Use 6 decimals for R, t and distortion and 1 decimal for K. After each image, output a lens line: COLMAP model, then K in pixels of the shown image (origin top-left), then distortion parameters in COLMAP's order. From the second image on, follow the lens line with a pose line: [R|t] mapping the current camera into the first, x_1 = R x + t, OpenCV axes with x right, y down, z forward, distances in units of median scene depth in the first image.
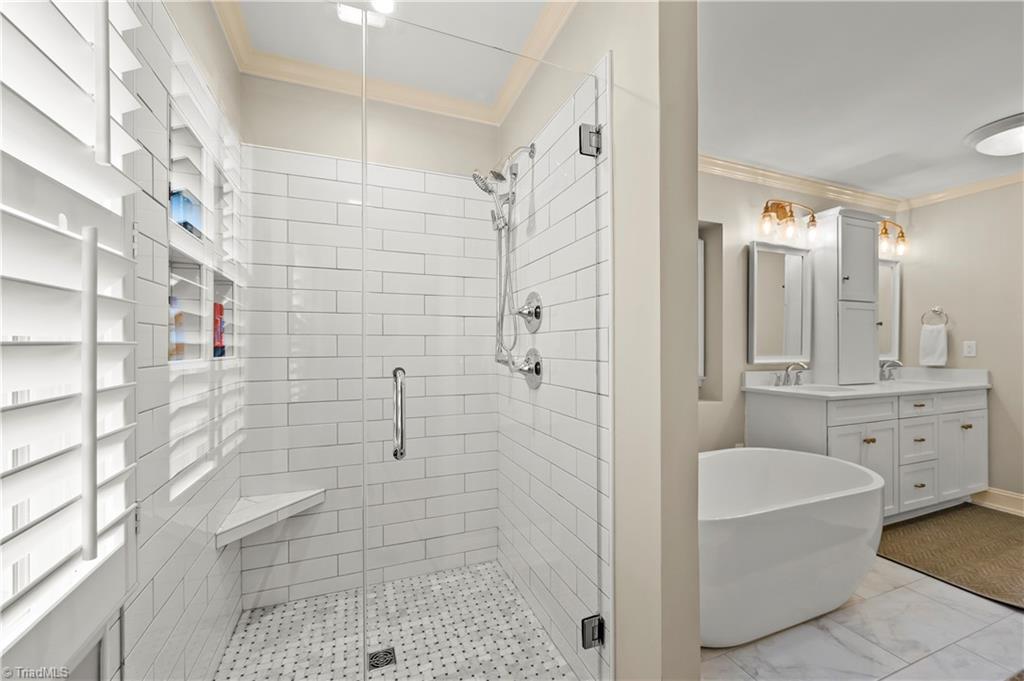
lens RADIAL K [[414.1, 0, 518.4], [0, 414.1, 348.2], [0, 0, 1]] dist [-0.005002, -0.000796]
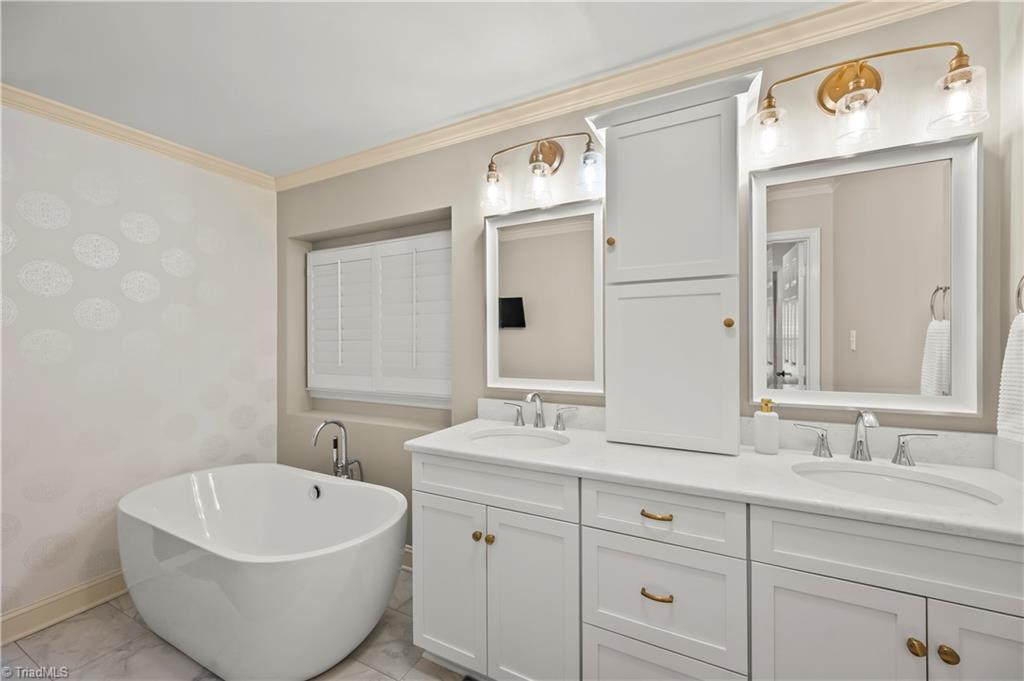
lens RADIAL K [[414.1, 0, 512.4], [0, 414.1, 337.4], [0, 0, 1]] dist [-0.005002, -0.000796]
pose [[0.646360, 0.001205, -0.763032, 1.103974], [0.008708, 0.999922, 0.008955, -0.053558], [0.762983, -0.012432, 0.646299, 0.545587]]
